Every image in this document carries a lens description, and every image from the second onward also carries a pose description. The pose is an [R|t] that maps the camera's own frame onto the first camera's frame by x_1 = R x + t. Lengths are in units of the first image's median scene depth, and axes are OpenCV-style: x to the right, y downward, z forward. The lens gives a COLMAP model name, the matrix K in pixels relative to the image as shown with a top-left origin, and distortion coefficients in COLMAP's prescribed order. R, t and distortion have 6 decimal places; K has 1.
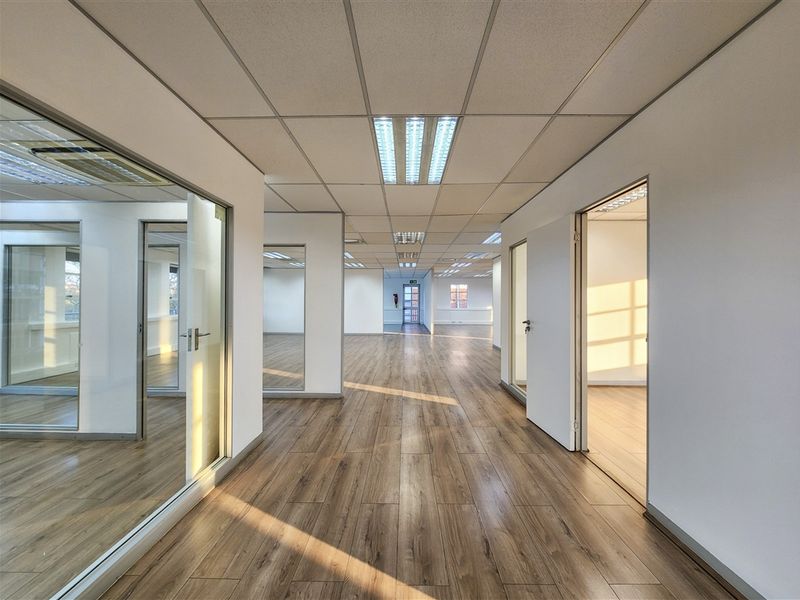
lens RADIAL K [[328.3, 0, 401.3], [0, 328.3, 297.8], [0, 0, 1]] dist [-0.000941, -0.000325]
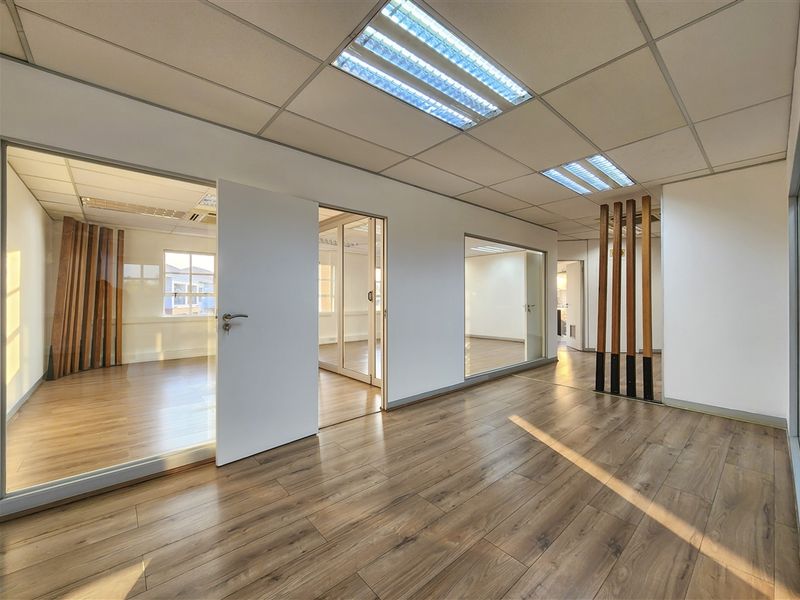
lens RADIAL K [[328.3, 0, 401.3], [0, 328.3, 297.8], [0, 0, 1]] dist [-0.000941, -0.000325]
pose [[-0.669918, -0.000816, 0.742434, -0.561045], [-0.006627, 0.999966, -0.004880, 0.062381], [-0.742405, -0.008189, -0.669901, 1.981691]]
